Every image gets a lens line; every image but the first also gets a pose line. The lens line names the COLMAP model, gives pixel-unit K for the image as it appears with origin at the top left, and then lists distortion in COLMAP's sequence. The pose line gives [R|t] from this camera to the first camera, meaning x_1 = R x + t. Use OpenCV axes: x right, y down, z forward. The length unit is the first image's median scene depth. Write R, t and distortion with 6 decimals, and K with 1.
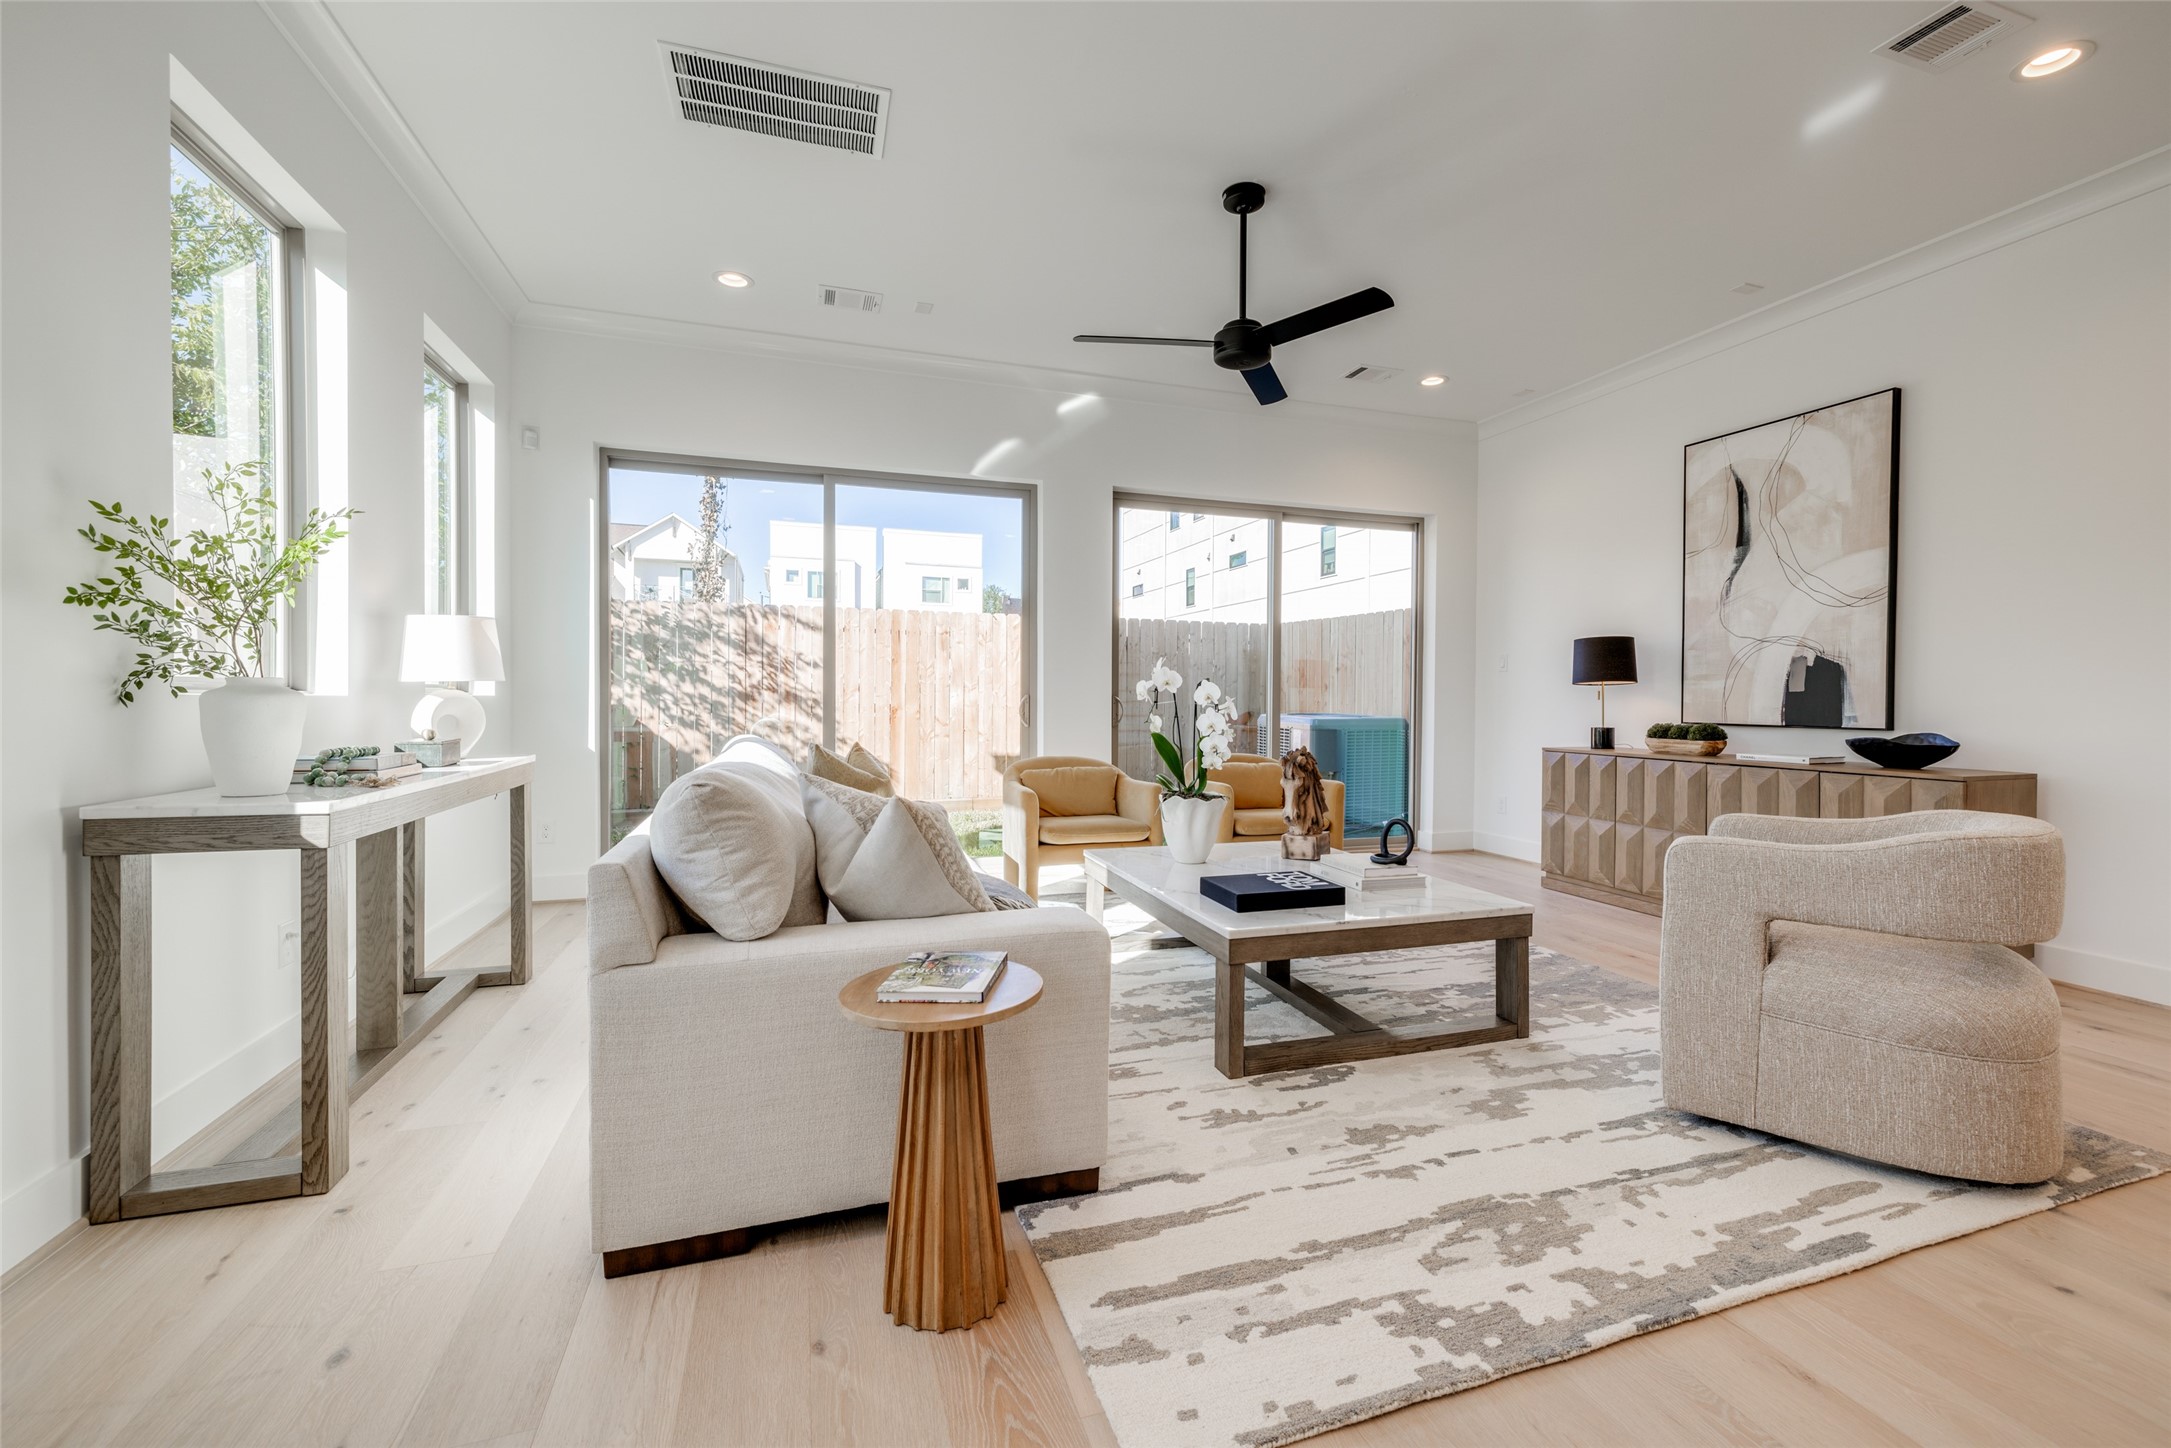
lens RADIAL K [[911.9, 0, 1116.6], [0, 911.9, 706.7], [0, 0, 1]] dist [0.000815, -0.001193]
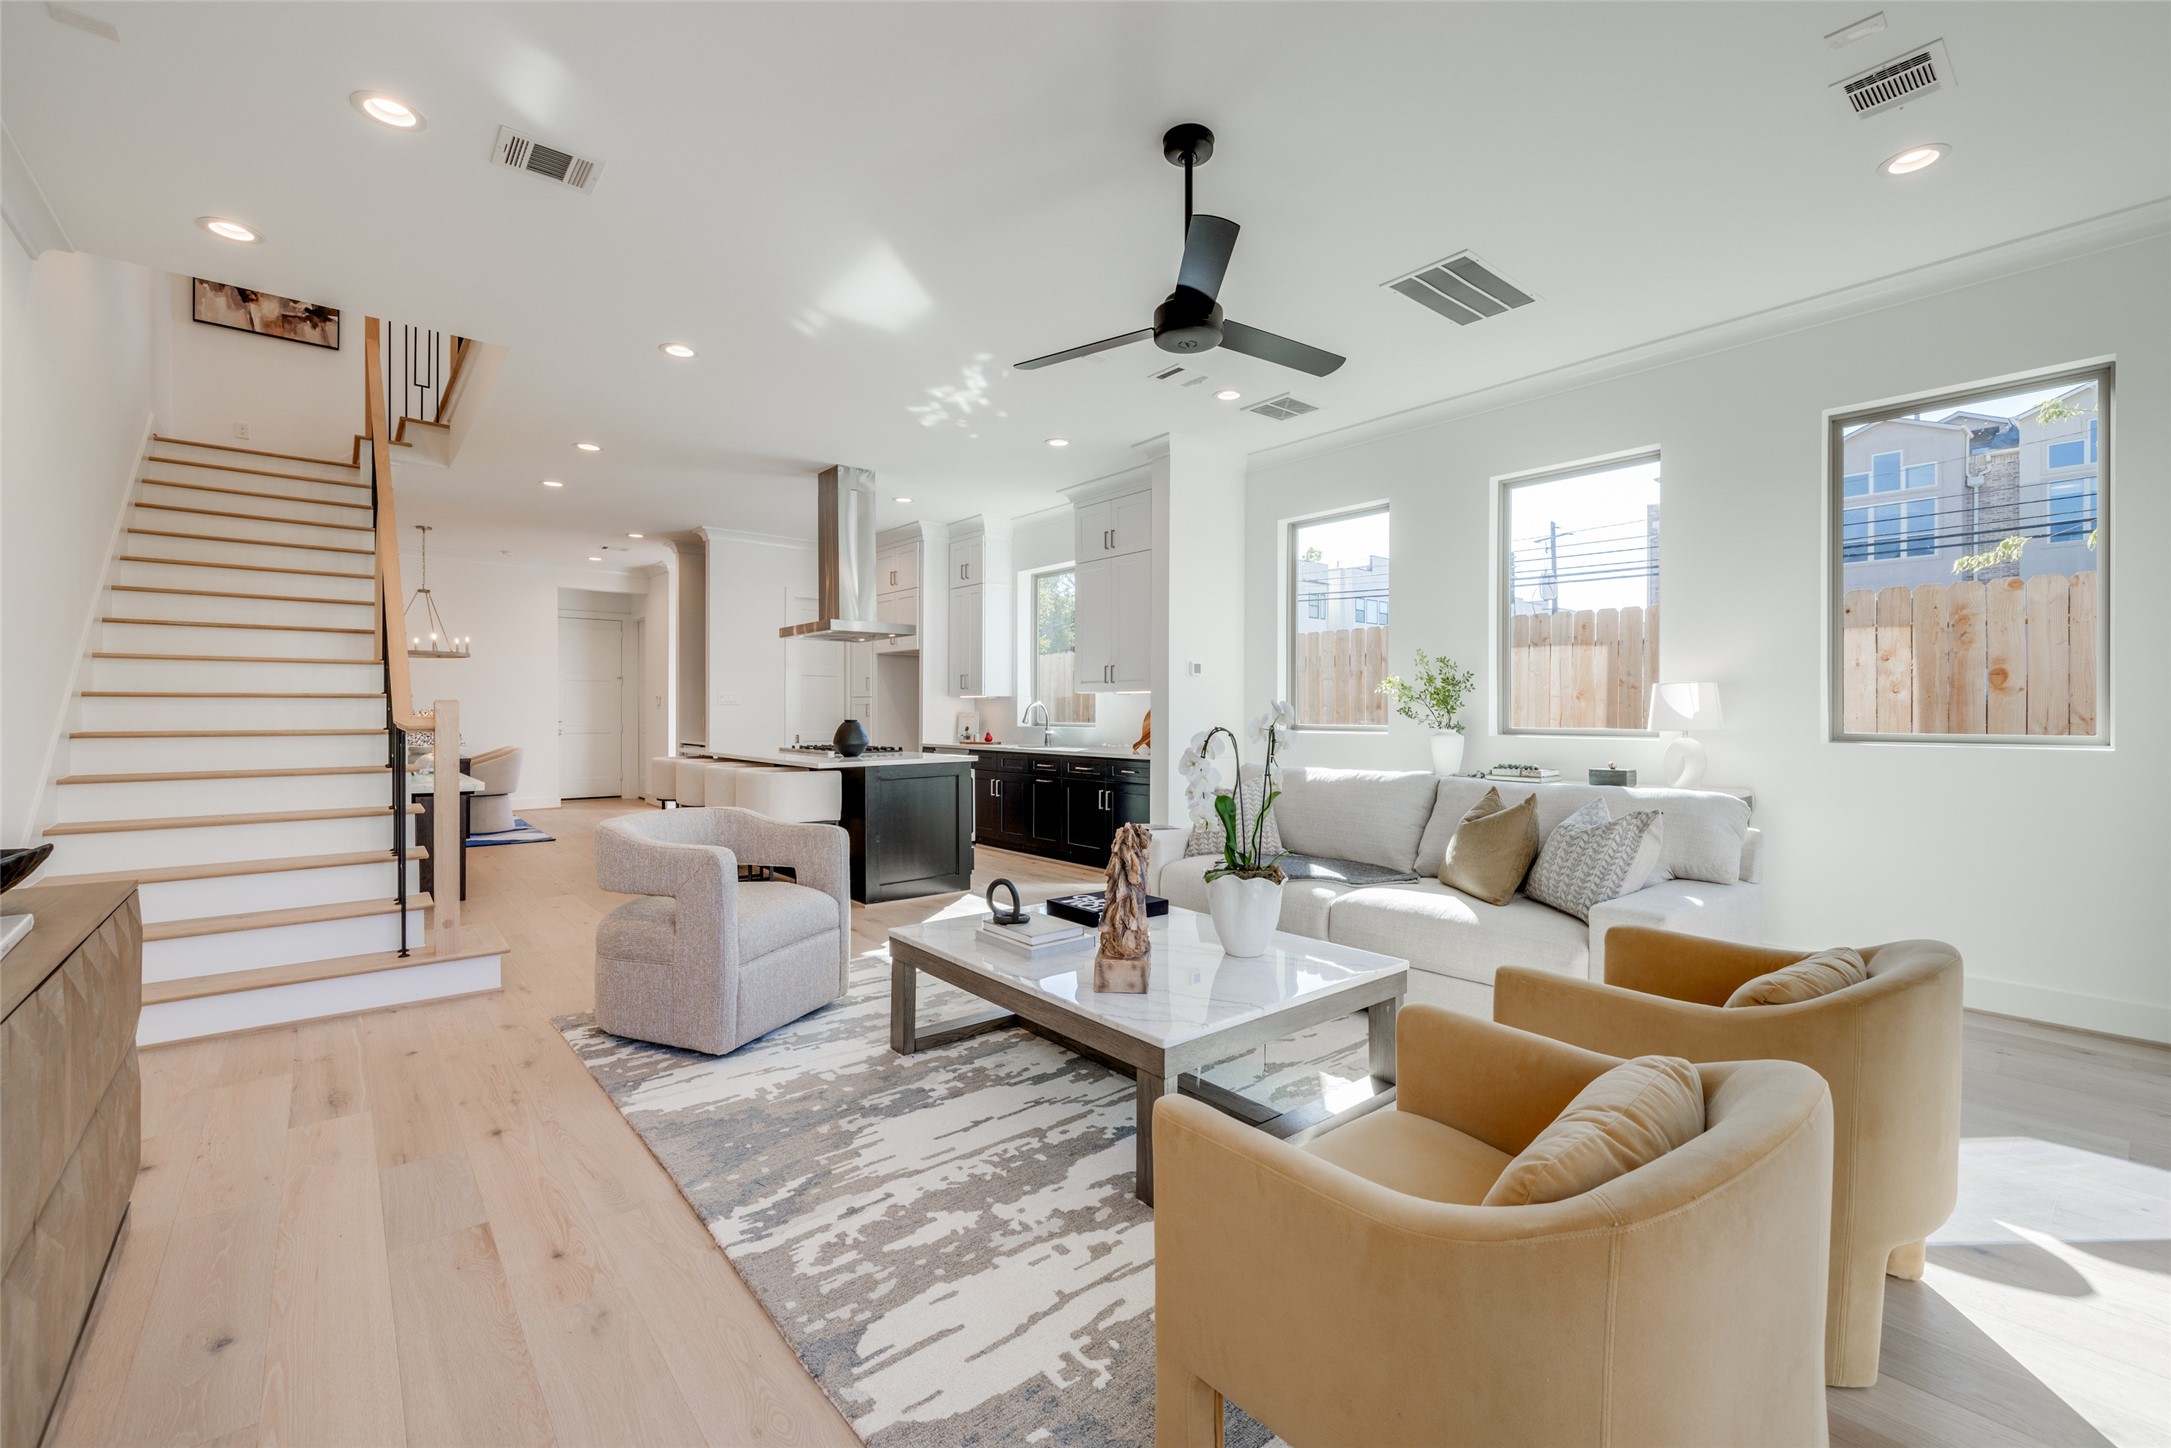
lens RADIAL K [[911.9, 0, 1069.0], [0, 911.9, 714.2], [0, 0, 1]] dist [0.000815, -0.001193]
pose [[-0.942751, -0.006932, -0.333426, 0.437494], [-0.011061, 0.999884, 0.010487, -0.042318], [0.333314, 0.013574, -0.942718, 1.492852]]
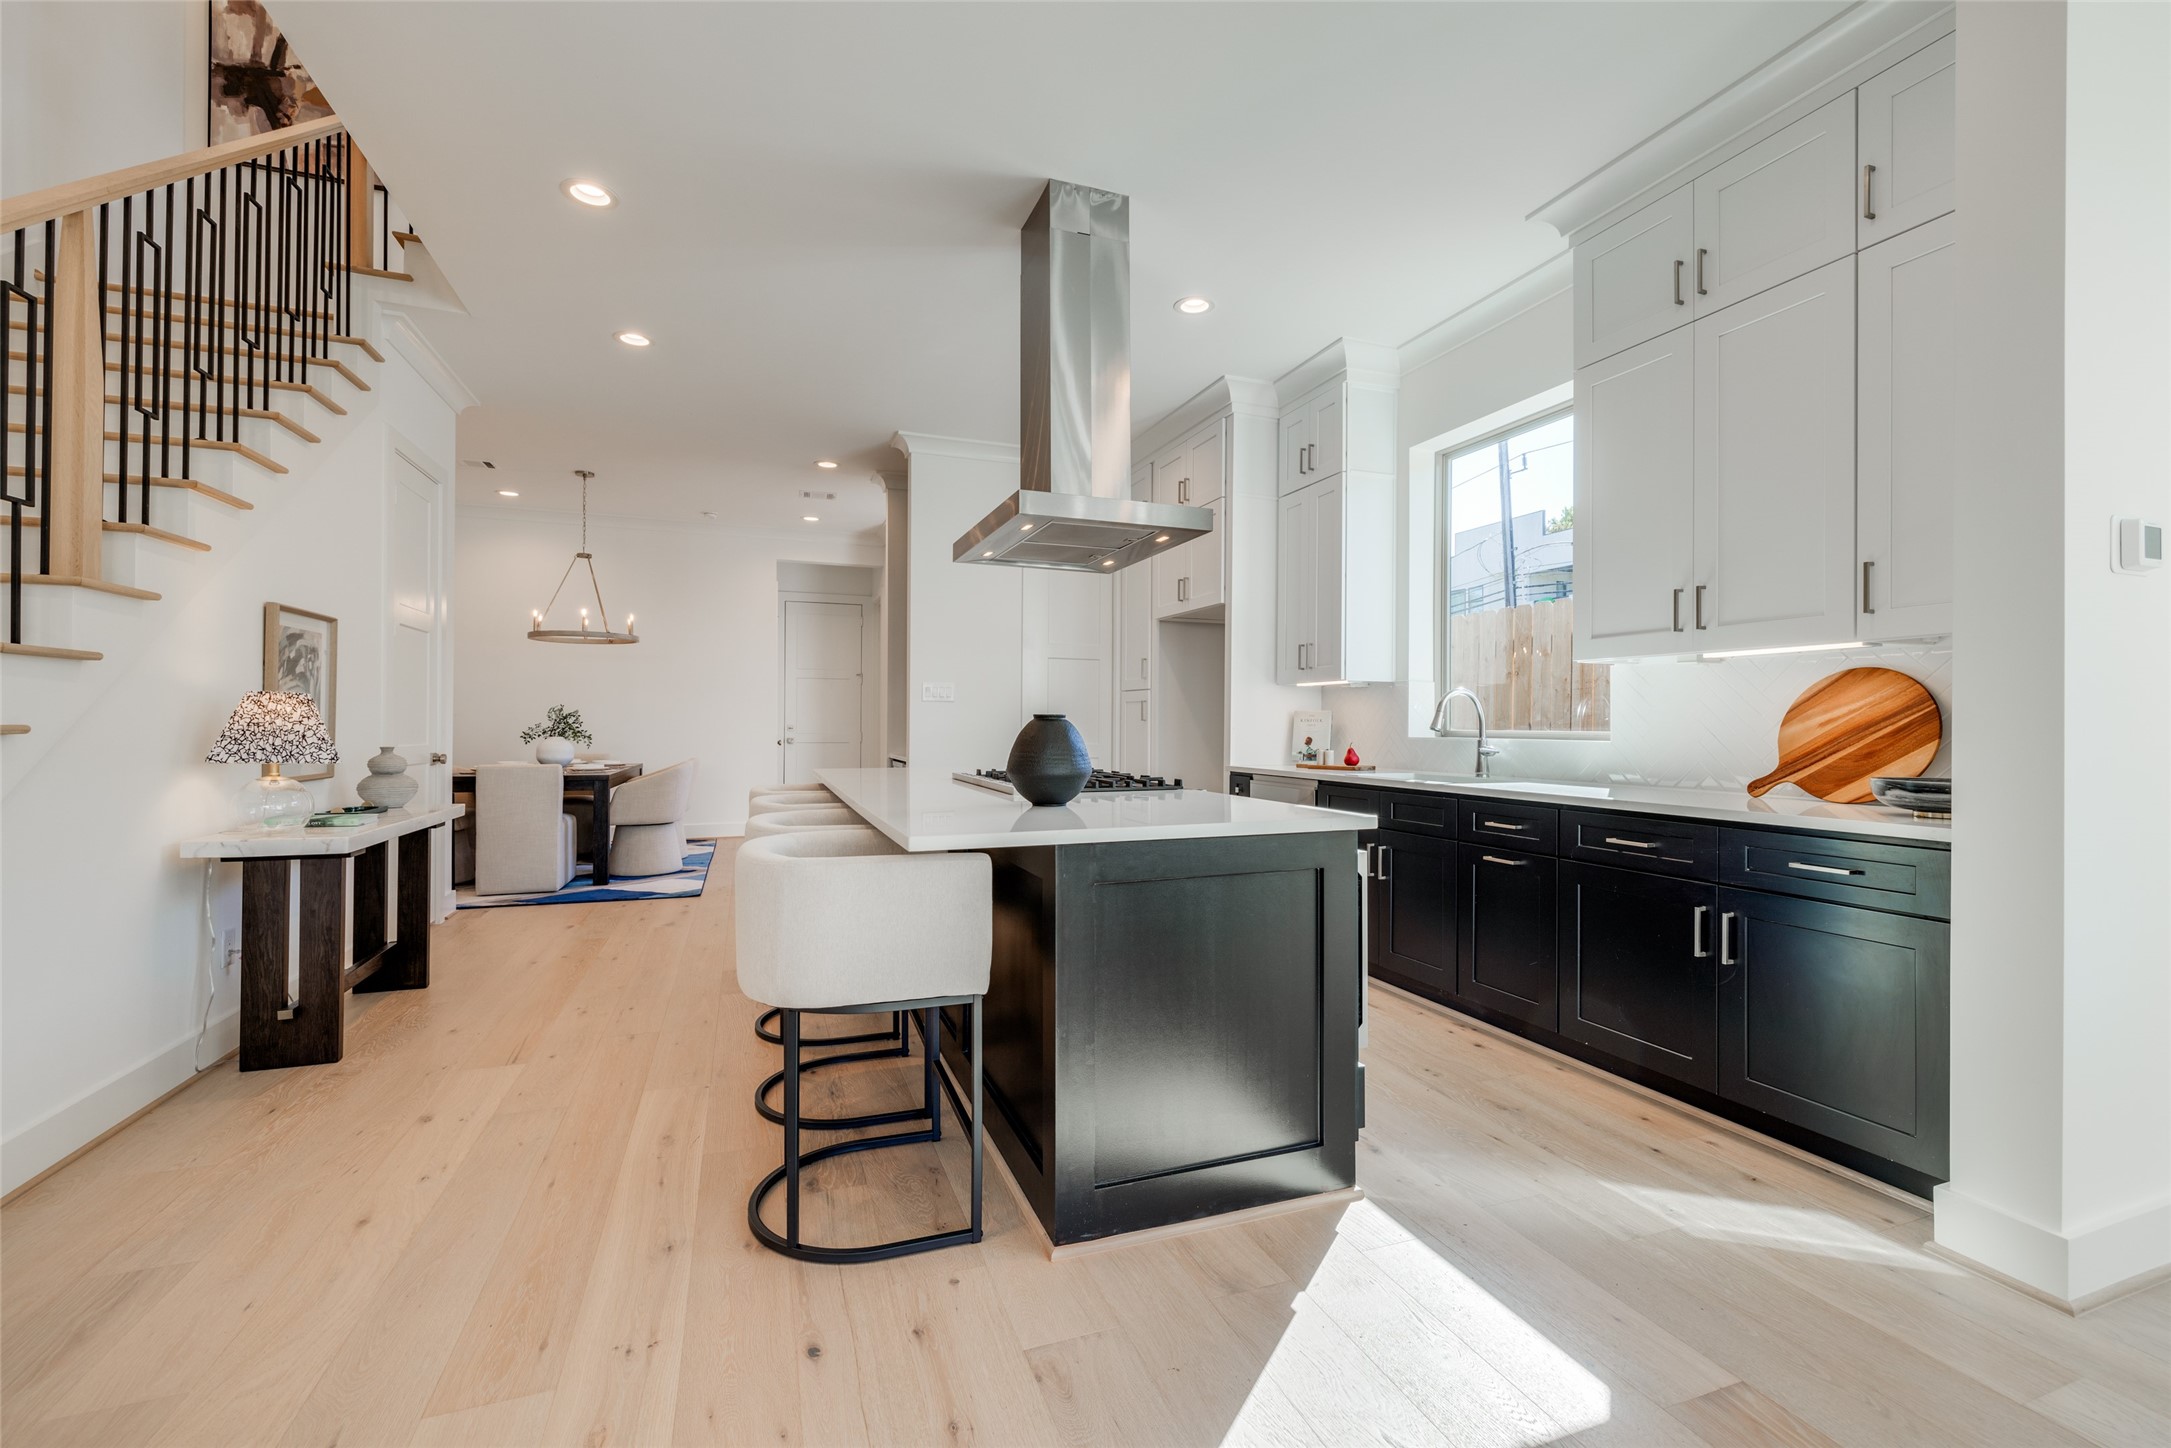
lens RADIAL K [[911.9, 0, 1083.5], [0, 911.9, 723.1], [0, 0, 1]] dist [0.000815, -0.001193]
pose [[-0.999782, -0.012223, -0.016956, 0.264356], [-0.012376, 0.999883, 0.008940, -0.013684], [0.016845, 0.009147, -0.999816, 0.578730]]
